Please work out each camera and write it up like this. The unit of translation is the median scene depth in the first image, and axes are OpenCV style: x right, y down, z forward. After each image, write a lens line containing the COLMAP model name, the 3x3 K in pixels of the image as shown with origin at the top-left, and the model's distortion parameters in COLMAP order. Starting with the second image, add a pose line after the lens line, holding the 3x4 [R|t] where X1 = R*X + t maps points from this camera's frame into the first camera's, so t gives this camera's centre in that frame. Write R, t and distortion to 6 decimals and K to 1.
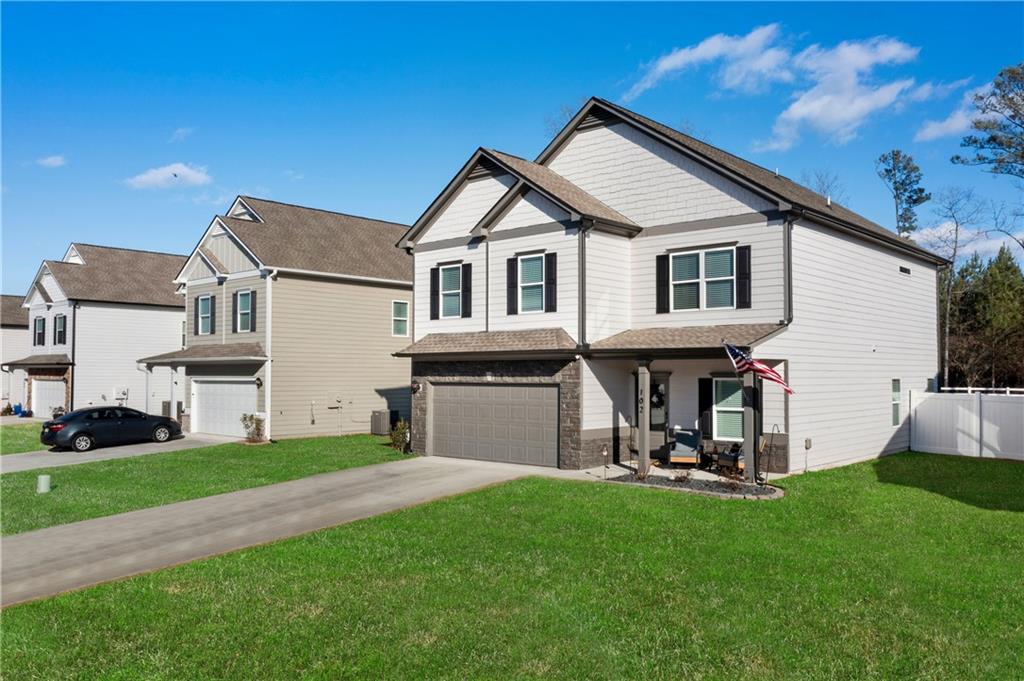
lens RADIAL K [[820.8, 0, 512.0], [0, 820.8, 340.5], [0, 0, 1]] dist [-0.001216, -0.000510]
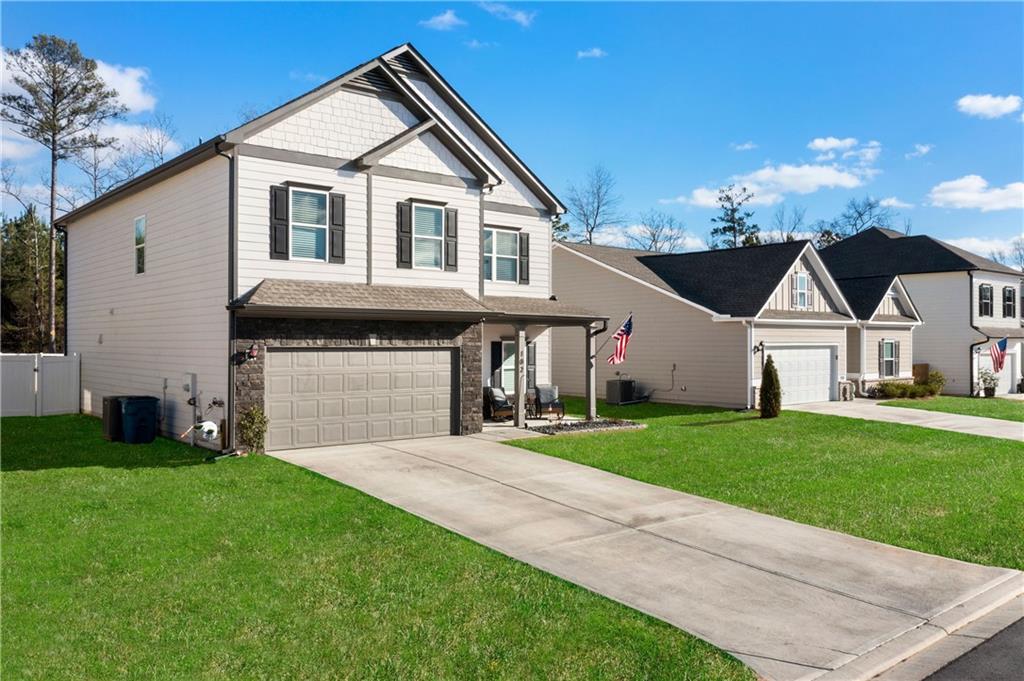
lens RADIAL K [[820.8, 0, 512.0], [0, 820.8, 340.5], [0, 0, 1]] dist [-0.001216, -0.000510]
pose [[0.141944, 0.000984, 0.989874, -0.845913], [-0.040749, 0.999158, 0.004850, 0.036042], [-0.989036, -0.041025, 0.141865, 0.766220]]
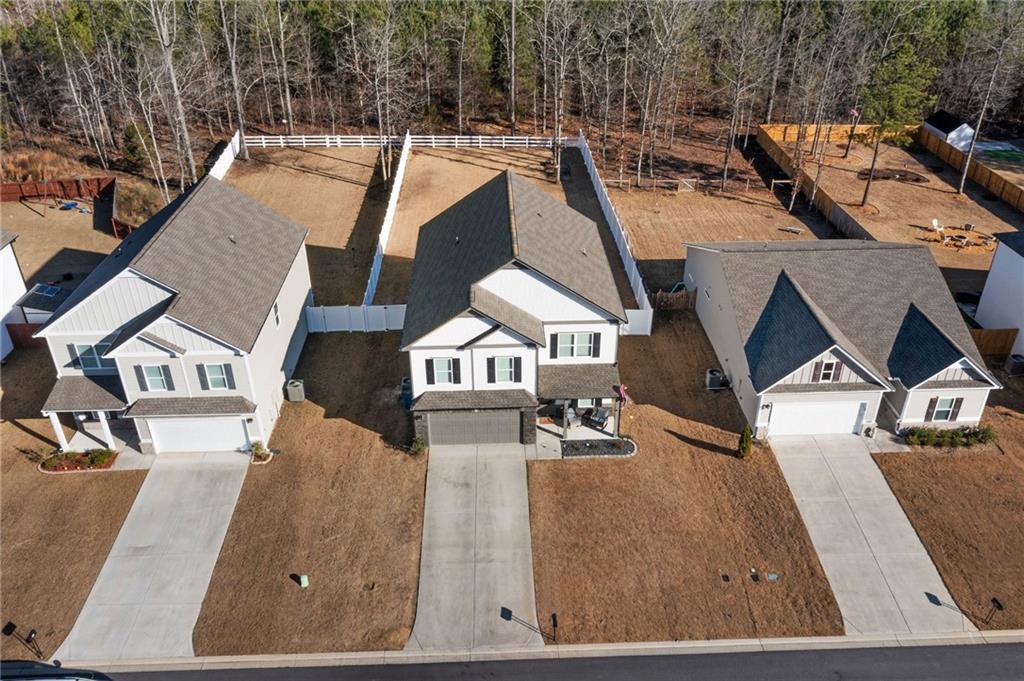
lens RADIAL K [[810.8, 0, 512.0], [0, 810.8, 340.5], [0, 0, 1]] dist [-0.008621, 0.002213]
pose [[0.724799, -0.362583, 0.585832, -1.029140], [-0.017977, 0.840072, 0.542177, -1.133025], [-0.688725, -0.403501, 0.602366, -0.117843]]
